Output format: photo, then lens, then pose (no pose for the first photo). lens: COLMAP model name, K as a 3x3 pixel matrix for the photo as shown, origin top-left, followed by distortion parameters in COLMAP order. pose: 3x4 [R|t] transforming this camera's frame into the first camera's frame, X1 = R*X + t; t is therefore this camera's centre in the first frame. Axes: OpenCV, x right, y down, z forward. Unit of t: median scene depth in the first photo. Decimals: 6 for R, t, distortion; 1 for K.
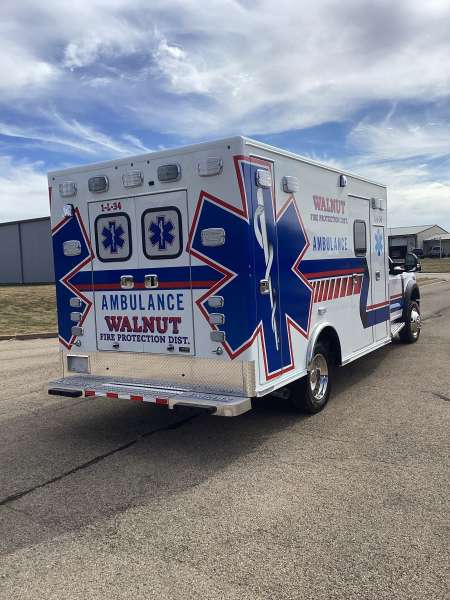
lens RADIAL K [[549.5, 0, 225.0], [0, 549.5, 300.0], [0, 0, 1]] dist [0.050839, -0.092390]
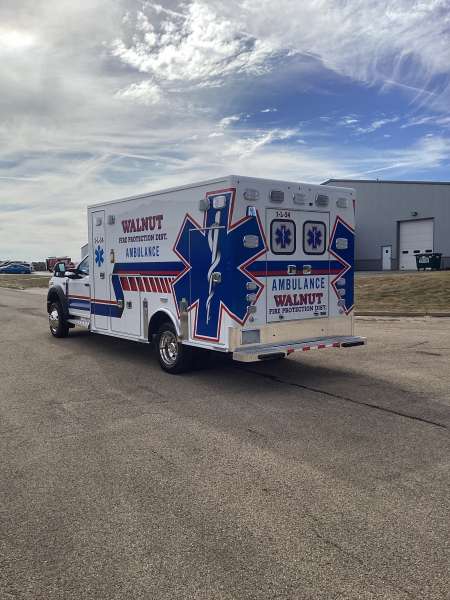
lens RADIAL K [[549.5, 0, 225.0], [0, 549.5, 300.0], [0, 0, 1]] dist [0.050839, -0.092390]
pose [[0.335195, -0.015805, 0.942016, -1.584152], [0.054166, 0.998529, -0.002520, 0.039267], [-0.940590, 0.051869, 0.335558, 0.706557]]
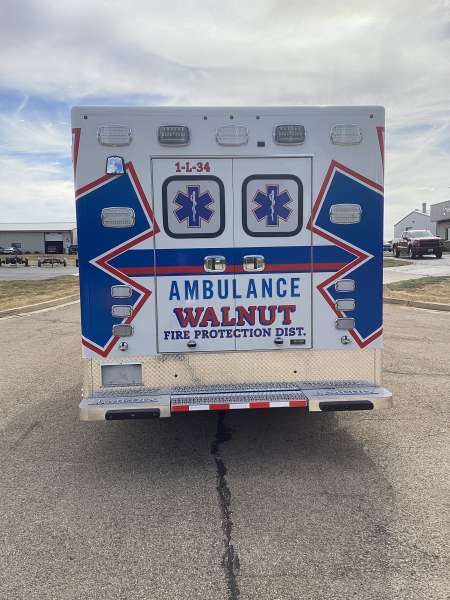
lens RADIAL K [[549.5, 0, 225.0], [0, 549.5, 300.0], [0, 0, 1]] dist [0.050839, -0.092390]
pose [[0.802179, -0.025277, 0.596548, -0.655481], [0.021105, 0.999680, 0.013979, 0.008794], [-0.596710, 0.001377, 0.802456, 0.357843]]
